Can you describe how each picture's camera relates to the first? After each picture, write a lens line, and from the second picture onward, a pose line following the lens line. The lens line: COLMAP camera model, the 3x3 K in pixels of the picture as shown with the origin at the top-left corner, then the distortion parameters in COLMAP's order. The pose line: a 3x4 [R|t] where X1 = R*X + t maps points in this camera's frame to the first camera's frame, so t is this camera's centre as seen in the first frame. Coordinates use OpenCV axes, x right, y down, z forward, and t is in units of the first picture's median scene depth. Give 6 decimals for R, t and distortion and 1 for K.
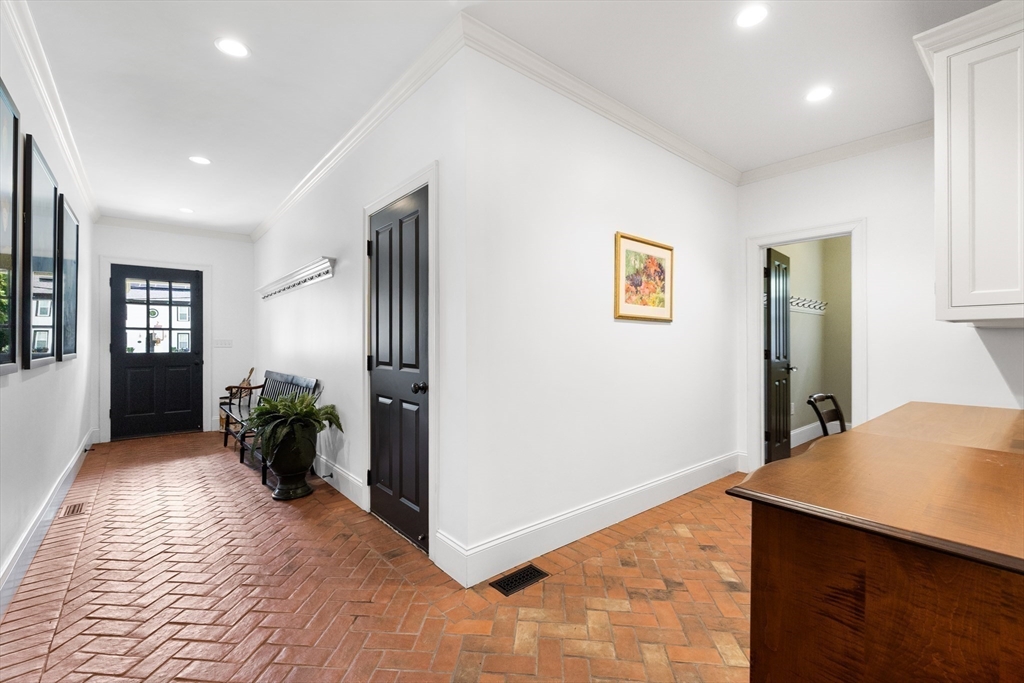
lens RADIAL K [[439.2, 0, 512.5], [0, 439.2, 342.8], [0, 0, 1]] dist [-0.001623, 0.000017]
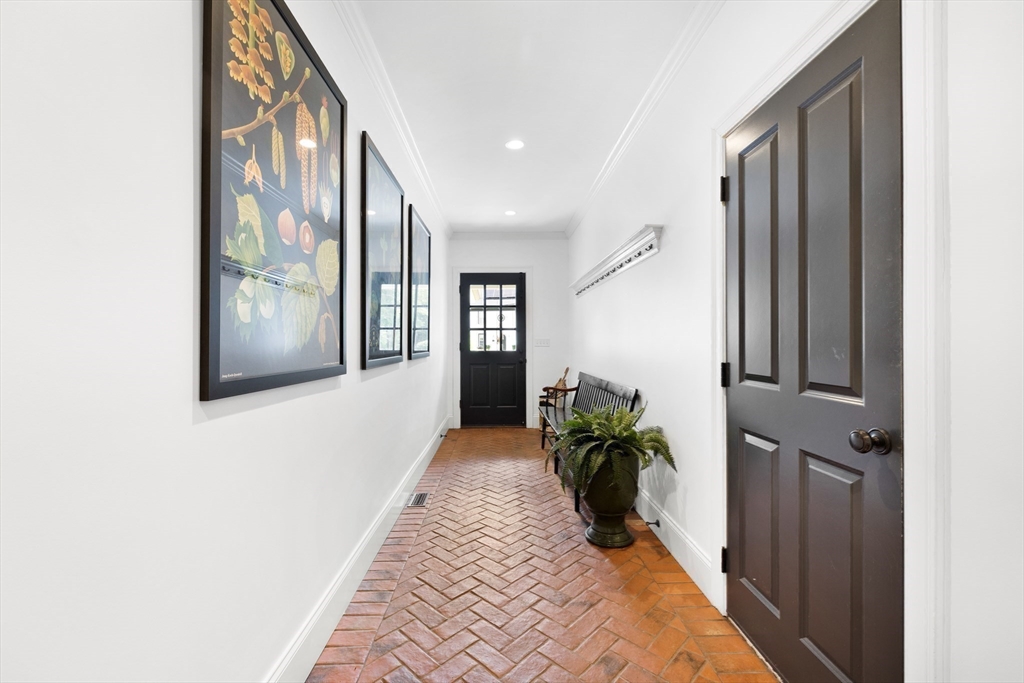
lens RADIAL K [[439.2, 0, 512.5], [0, 439.2, 342.8], [0, 0, 1]] dist [-0.001623, 0.000017]
pose [[0.786144, -0.000993, -0.618043, -0.153560], [0.002914, 0.999994, 0.002099, -0.001111], [0.618037, -0.003451, 0.786142, 0.282757]]
